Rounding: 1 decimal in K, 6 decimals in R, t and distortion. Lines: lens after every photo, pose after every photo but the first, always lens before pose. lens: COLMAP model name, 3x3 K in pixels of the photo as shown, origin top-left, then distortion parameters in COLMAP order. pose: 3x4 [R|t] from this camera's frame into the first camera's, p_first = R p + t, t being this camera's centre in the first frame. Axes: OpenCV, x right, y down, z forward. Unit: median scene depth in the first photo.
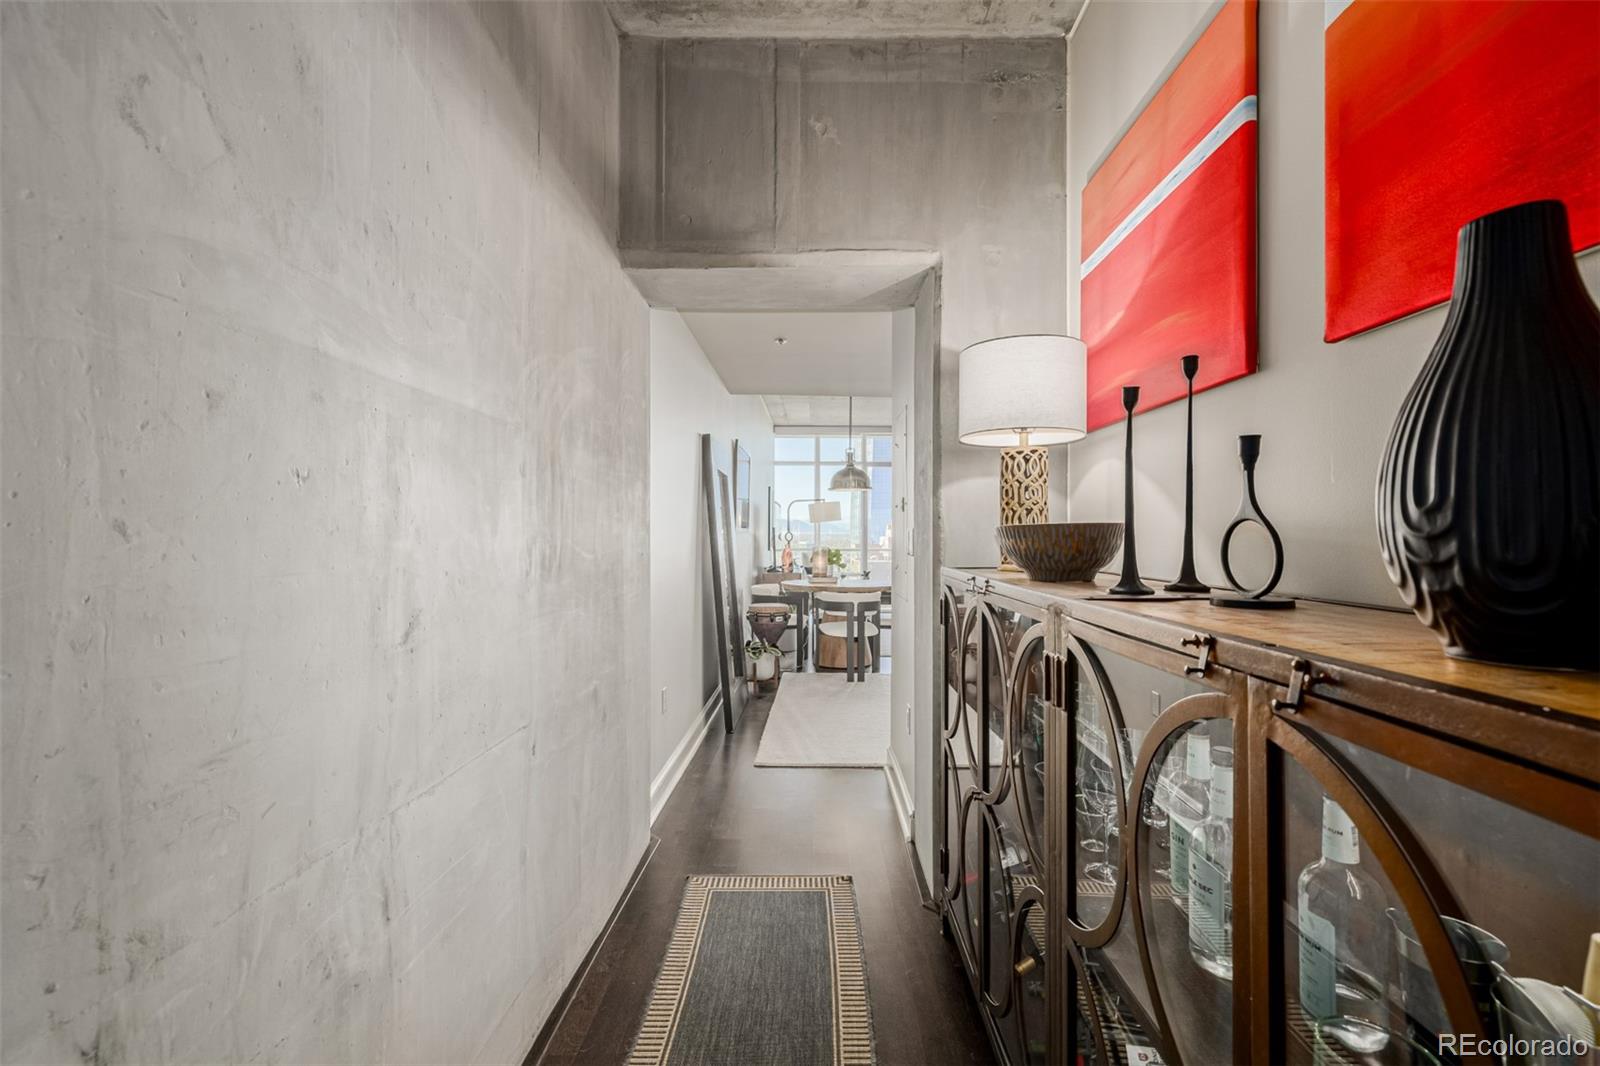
lens RADIAL K [[669.9, 0, 804.2], [0, 669.9, 532.0], [0, 0, 1]] dist [-0.000026, 0.000317]
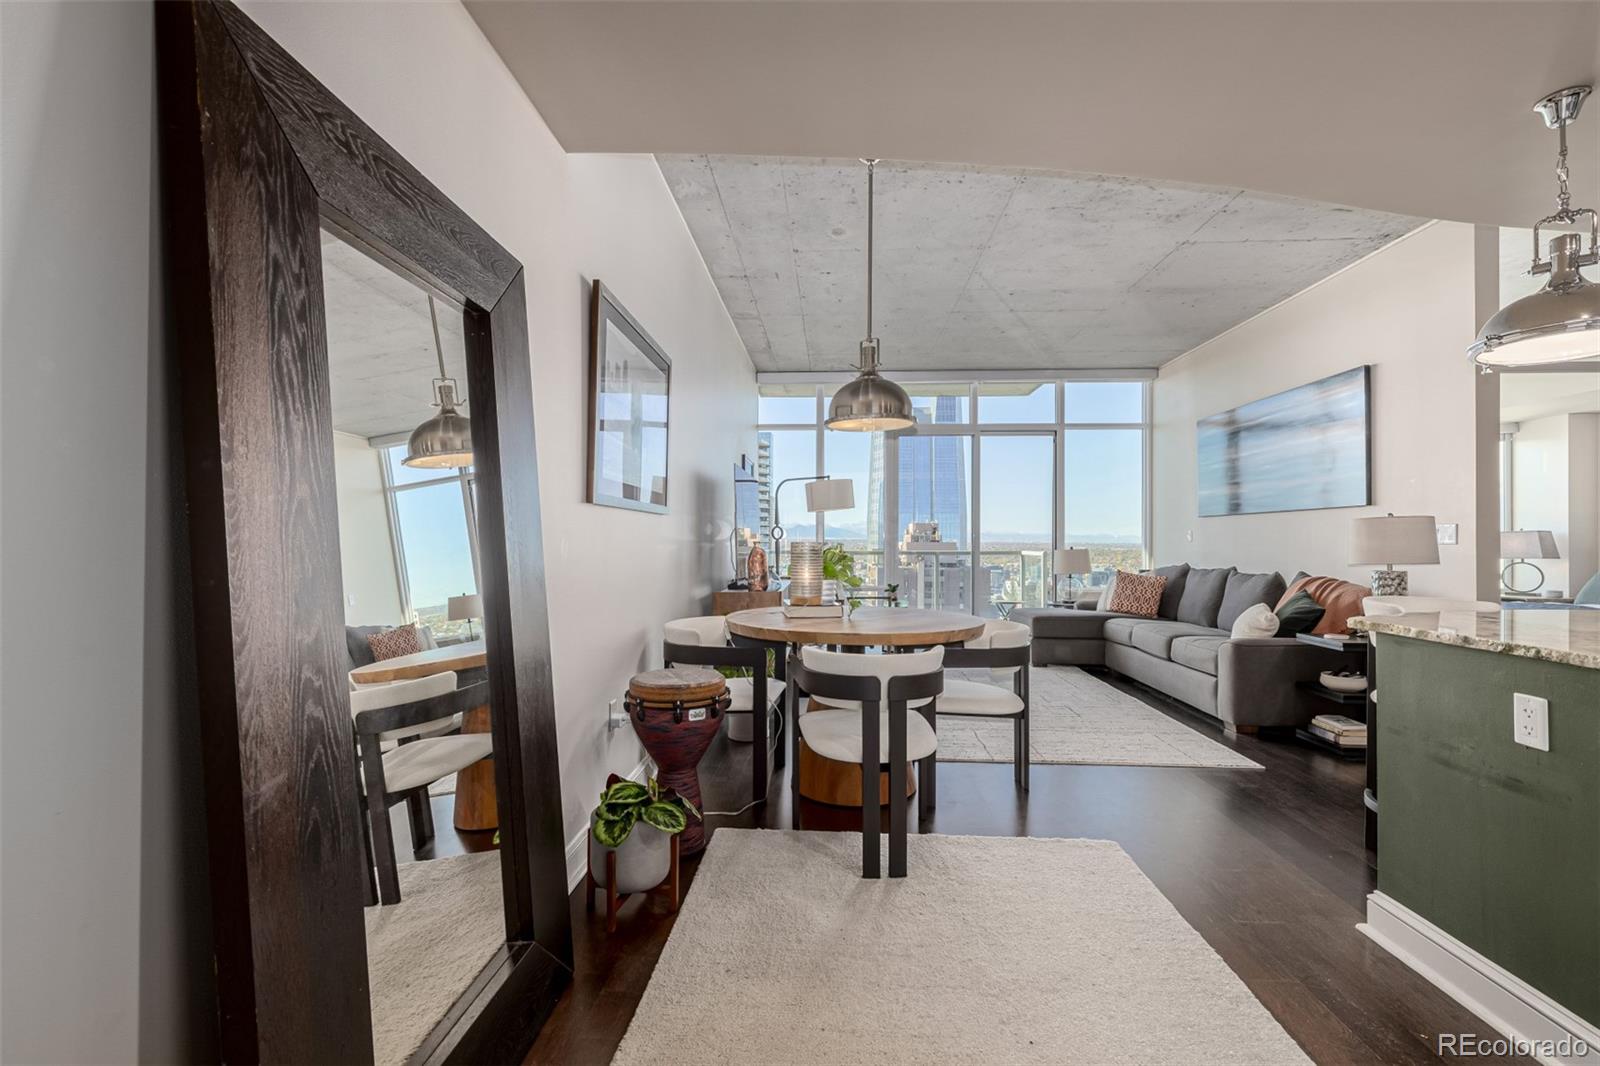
lens RADIAL K [[669.9, 0, 801.5], [0, 669.9, 544.6], [0, 0, 1]] dist [-0.000026, 0.000317]
pose [[0.999626, -0.000164, -0.027362, 0.035336], [0.000422, 0.999956, 0.009418, 0.020520], [0.027360, -0.009426, 0.999581, 0.554049]]
